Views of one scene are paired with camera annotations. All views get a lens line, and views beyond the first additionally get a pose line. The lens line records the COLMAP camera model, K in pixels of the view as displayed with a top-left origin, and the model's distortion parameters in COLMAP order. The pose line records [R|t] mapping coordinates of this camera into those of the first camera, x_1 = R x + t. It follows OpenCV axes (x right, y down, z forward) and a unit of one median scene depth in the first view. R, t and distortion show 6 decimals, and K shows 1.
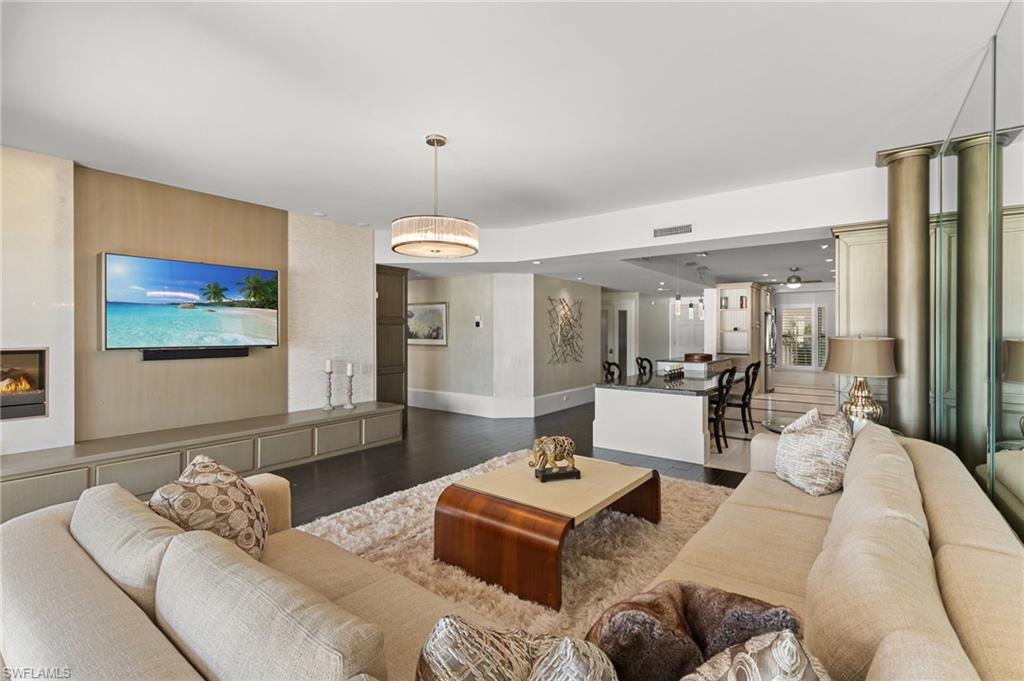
lens RADIAL K [[459.0, 0, 514.3], [0, 459.0, 329.3], [0, 0, 1]] dist [0.008638, -0.000850]
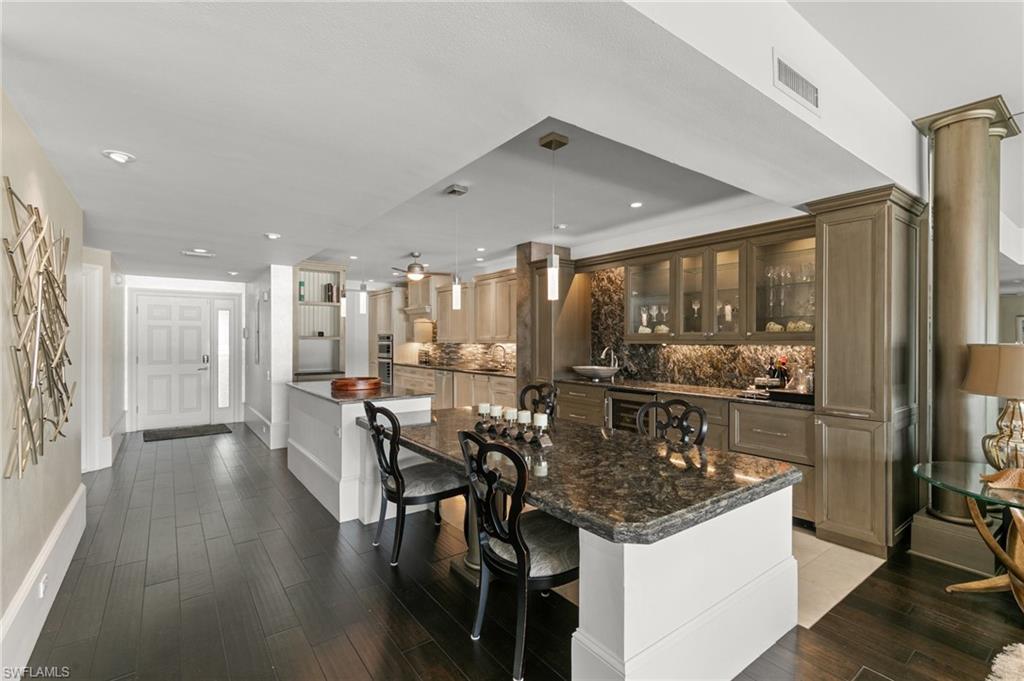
lens RADIAL K [[459.0, 0, 506.2], [0, 459.0, 340.5], [0, 0, 1]] dist [0.008638, -0.000850]
pose [[0.285101, -0.001097, 0.958497, -0.066687], [-0.006187, 0.999976, 0.002985, 0.005542], [-0.958478, -0.006781, 0.285087, 0.660566]]
